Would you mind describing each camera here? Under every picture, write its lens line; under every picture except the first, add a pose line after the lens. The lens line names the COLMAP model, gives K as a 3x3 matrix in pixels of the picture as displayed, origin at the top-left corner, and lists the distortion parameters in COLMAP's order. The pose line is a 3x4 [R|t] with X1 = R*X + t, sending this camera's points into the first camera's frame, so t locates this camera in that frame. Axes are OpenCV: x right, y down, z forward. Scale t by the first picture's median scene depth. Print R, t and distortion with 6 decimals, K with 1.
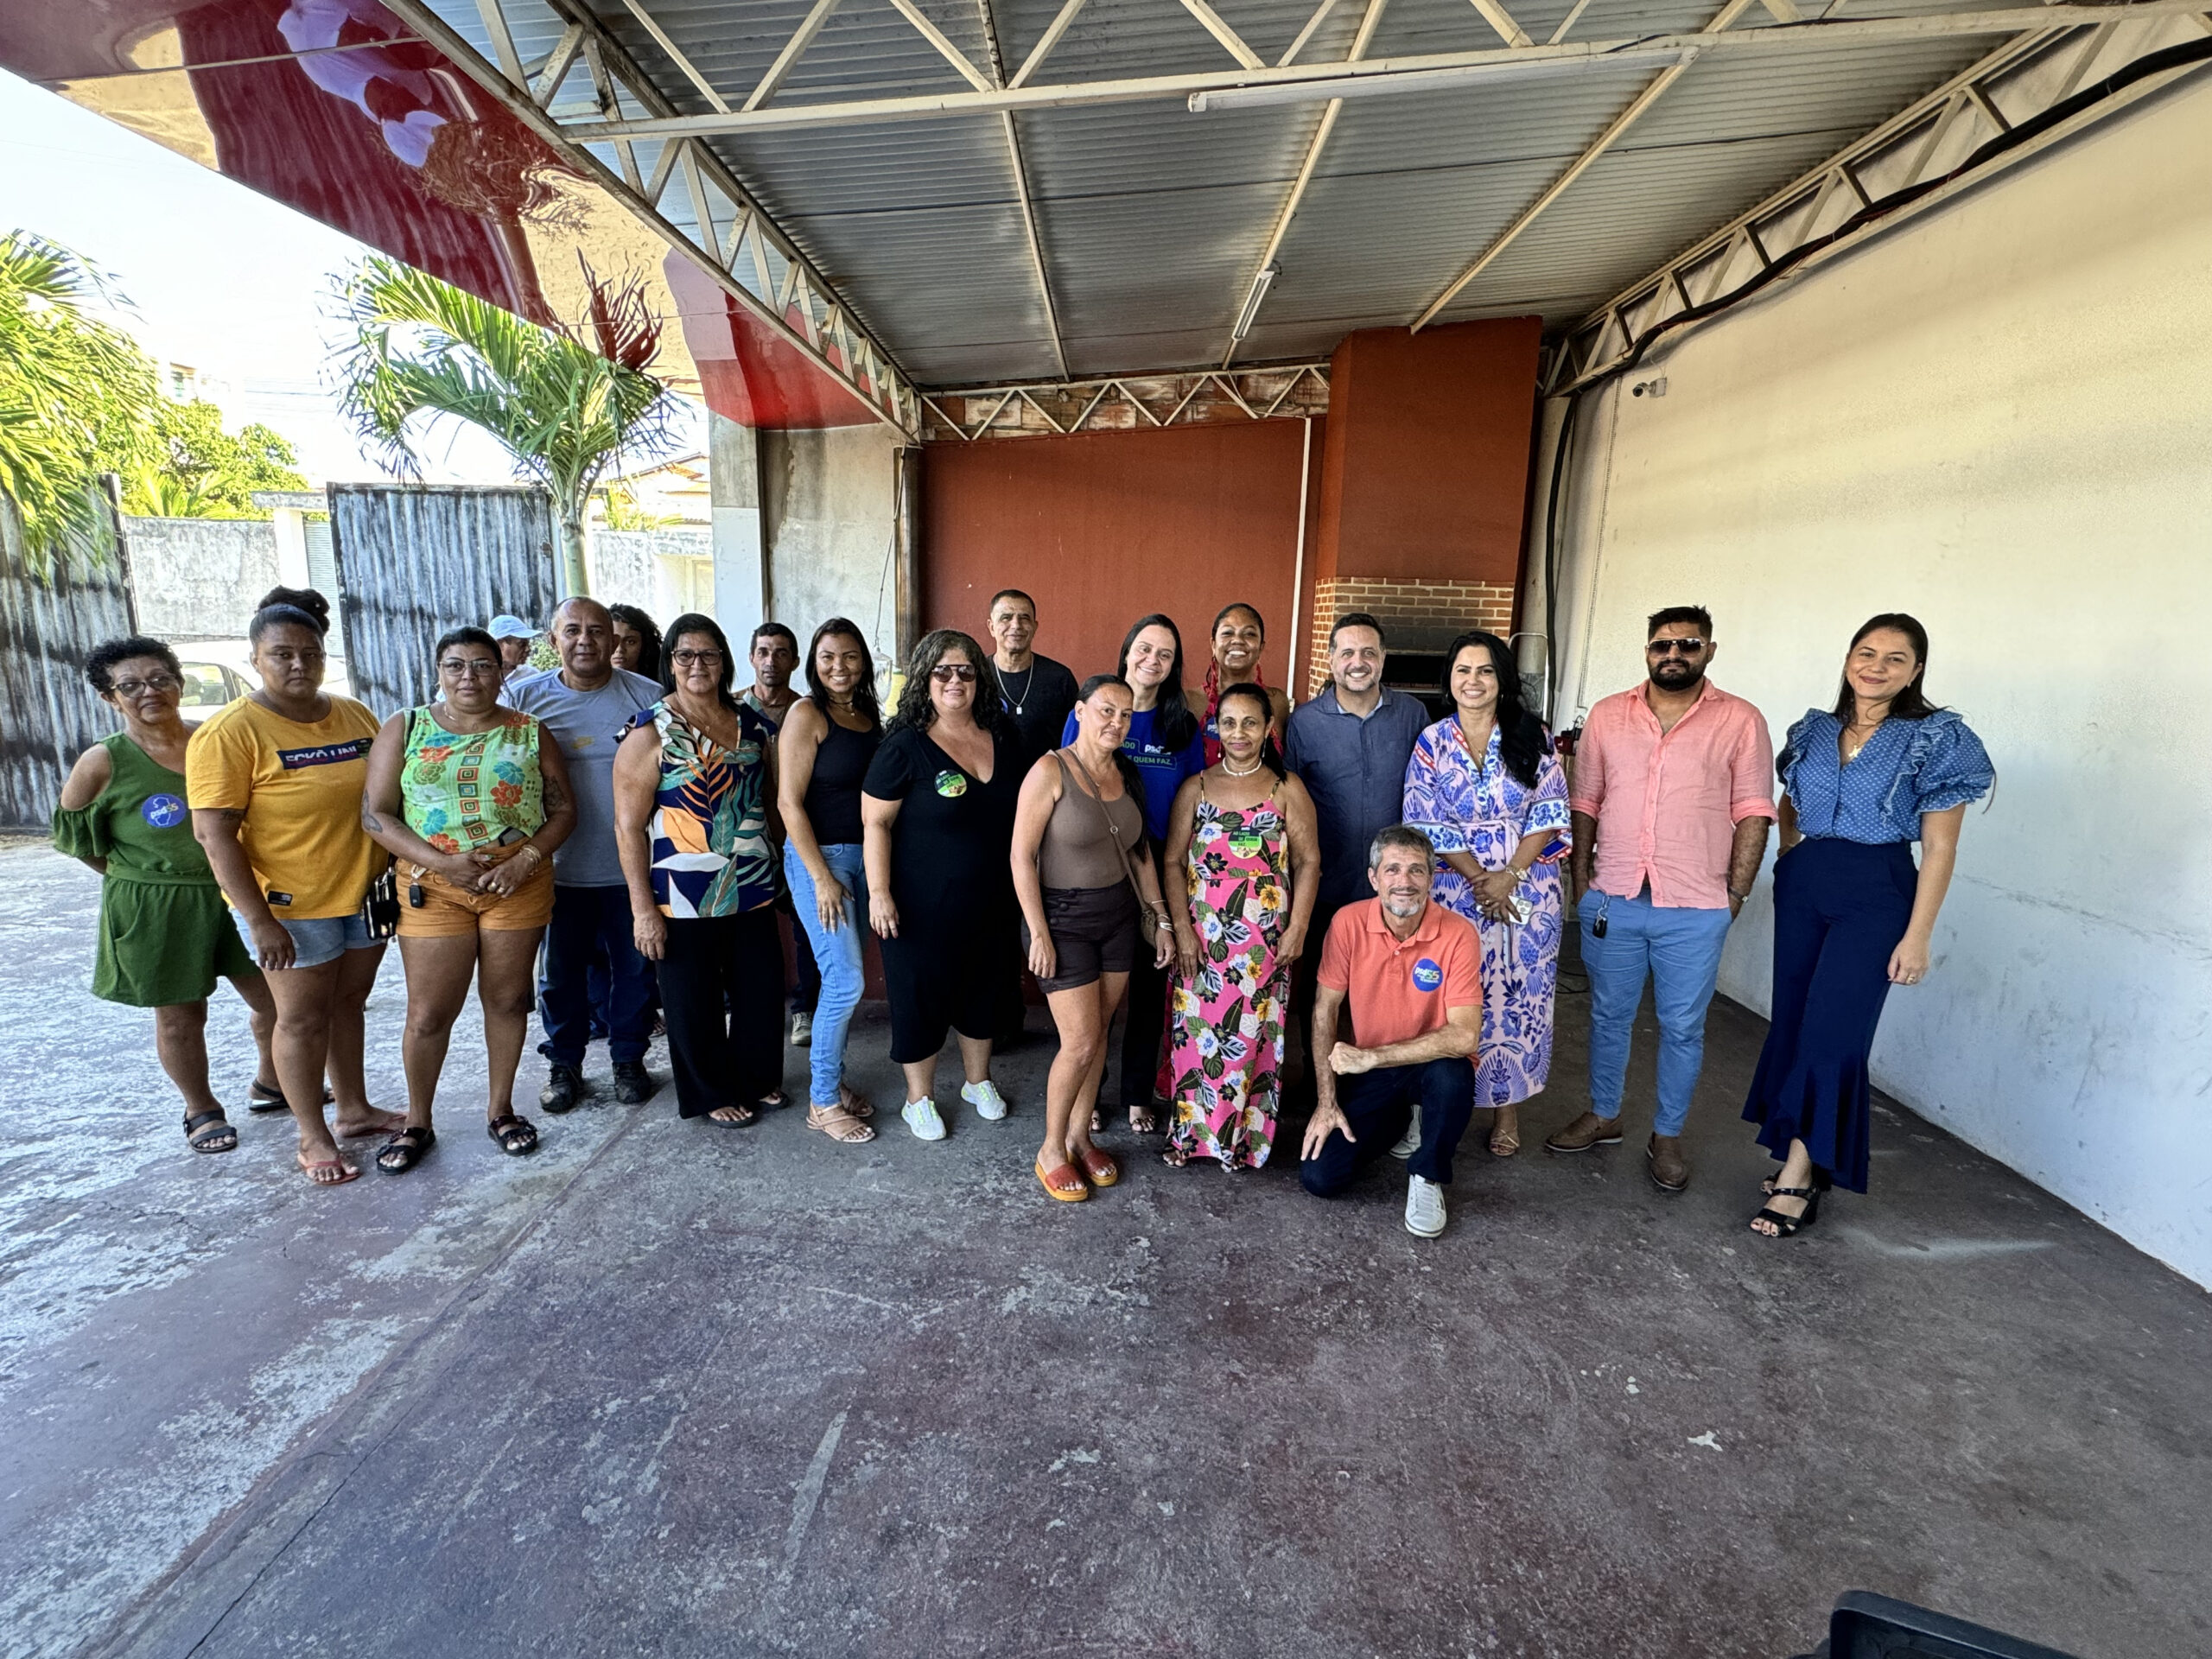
lens RADIAL K [[1070.5, 0, 1108.6], [0, 1070.5, 838.2], [0, 0, 1]] dist [-0.001849, 0.001023]
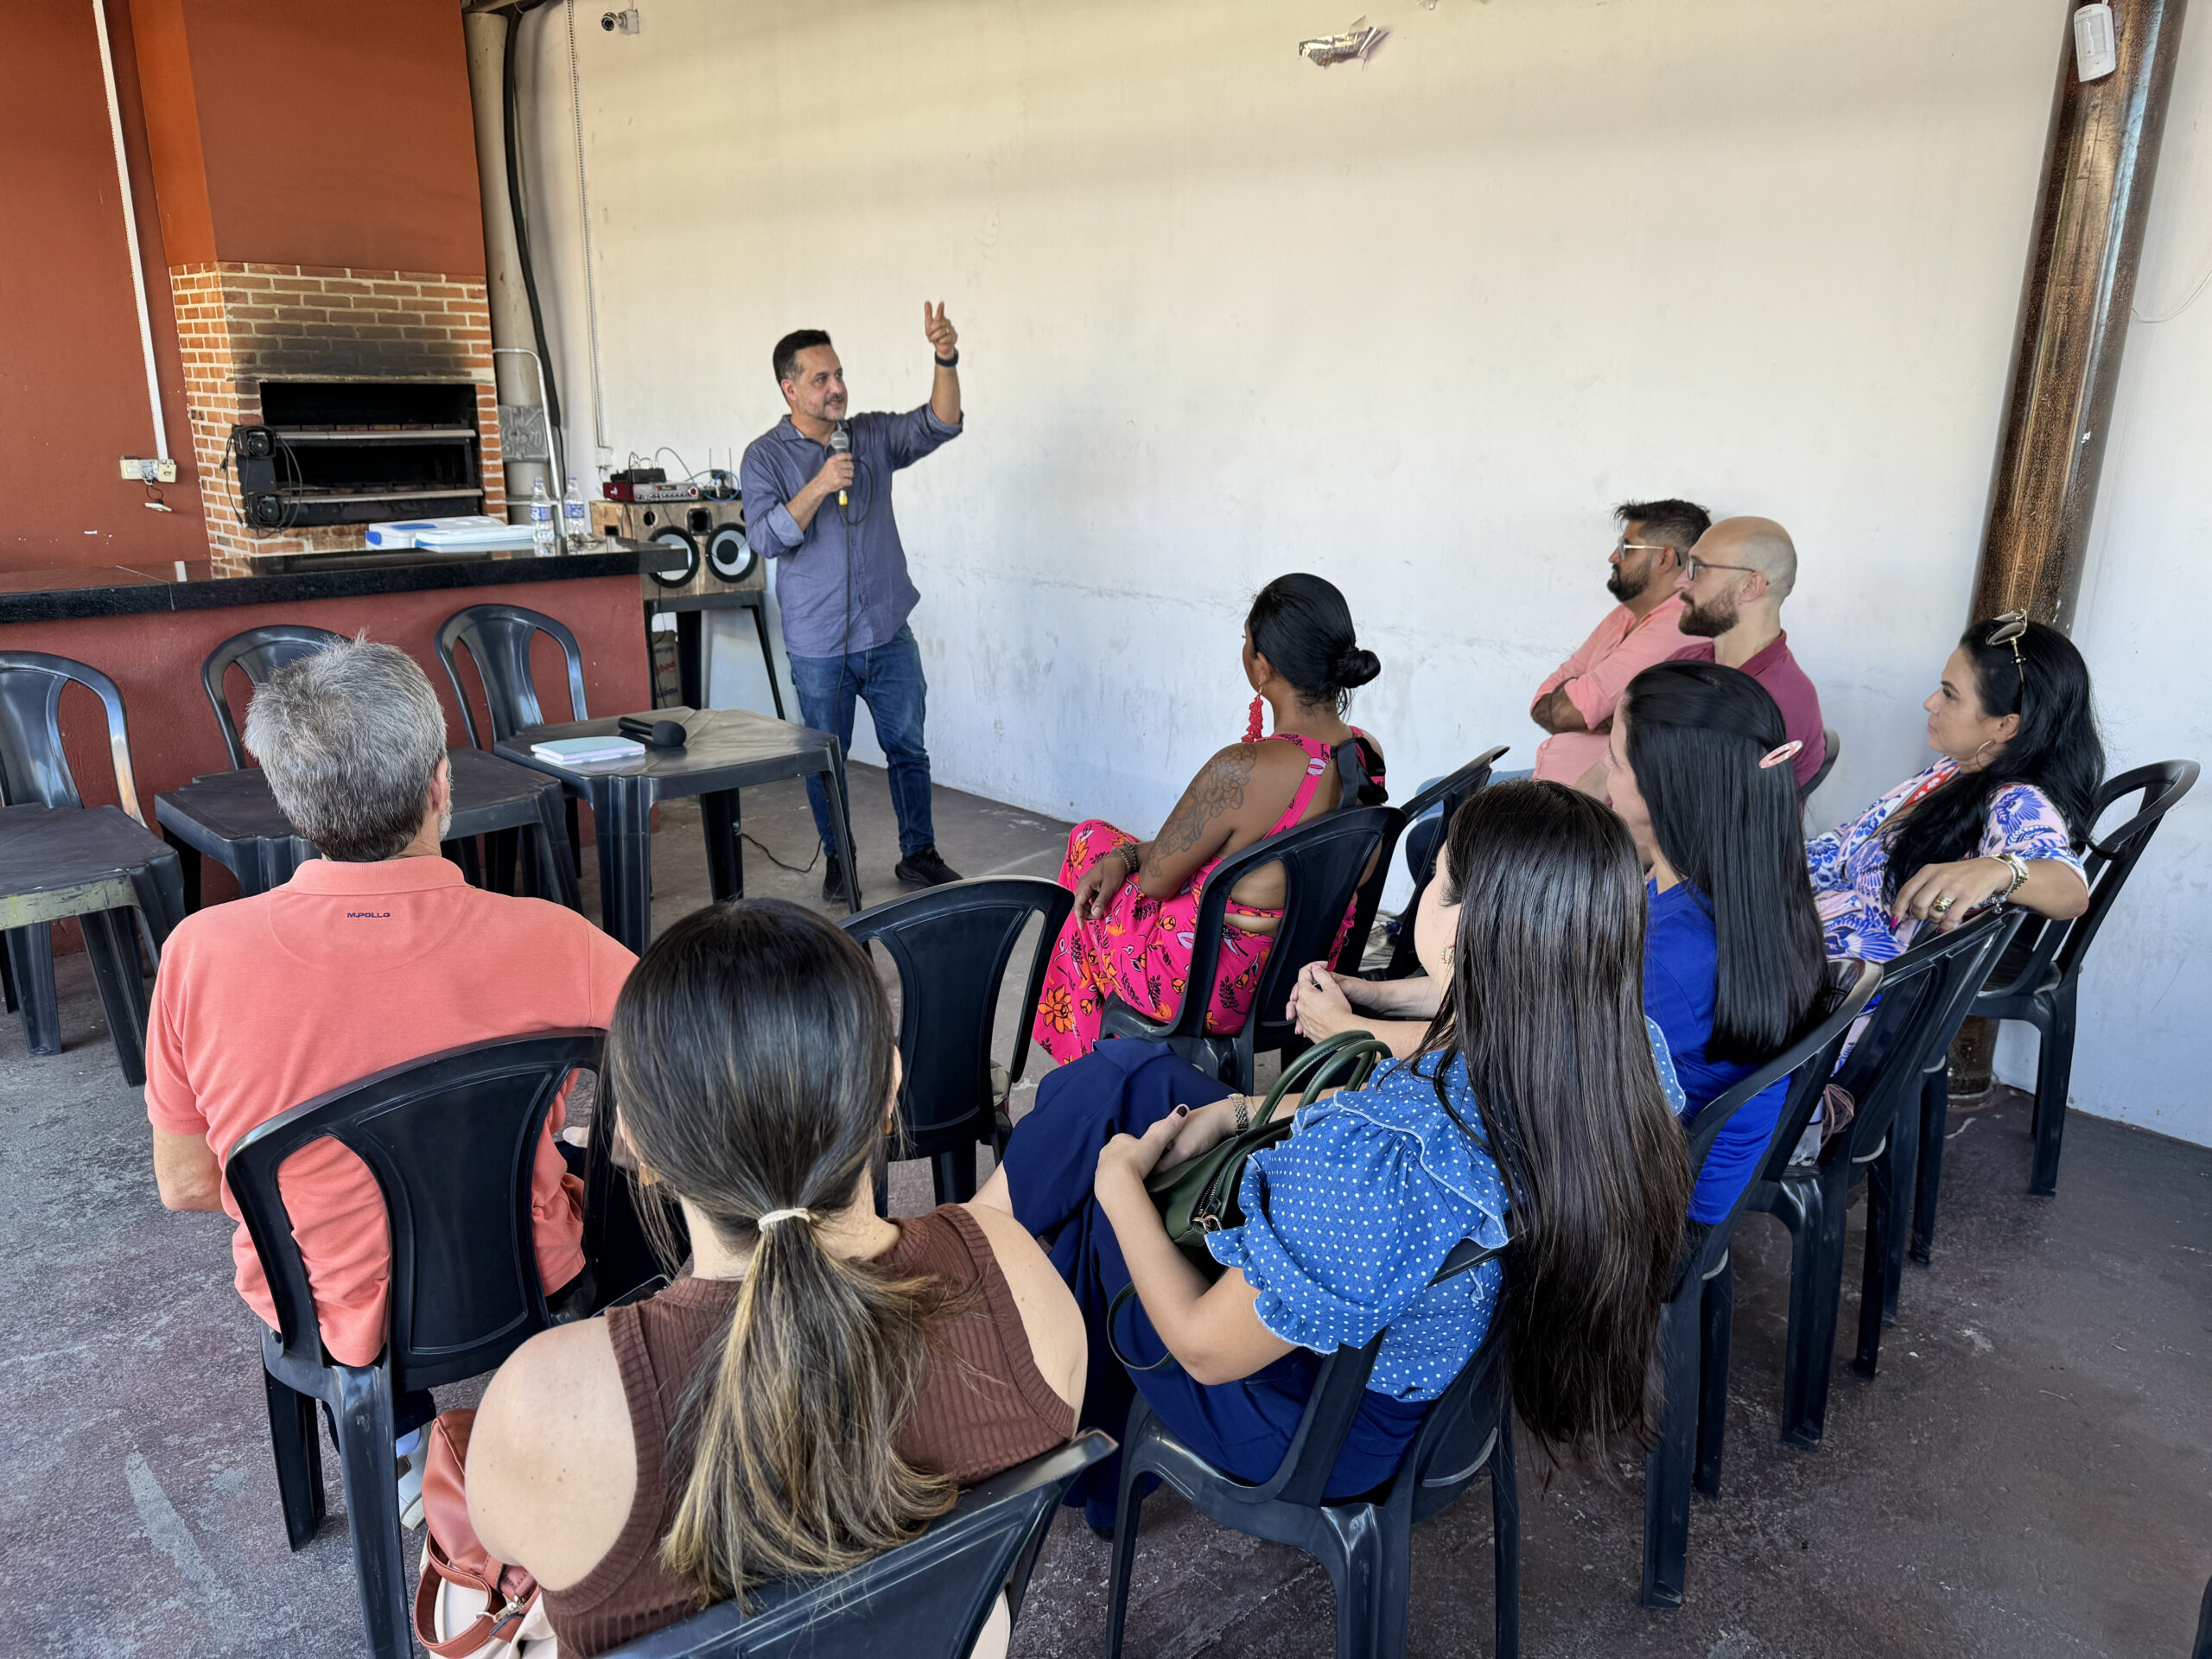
lens RADIAL K [[1550.0, 0, 1077.1], [0, 1550.0, 860.0], [0, 0, 1]] dist [0.025550, -0.039189]
pose [[0.708725, -0.228199, 0.667559, -0.182140], [0.146066, 0.973201, 0.177607, 0.025841], [-0.690199, -0.028366, 0.723064, -0.080190]]
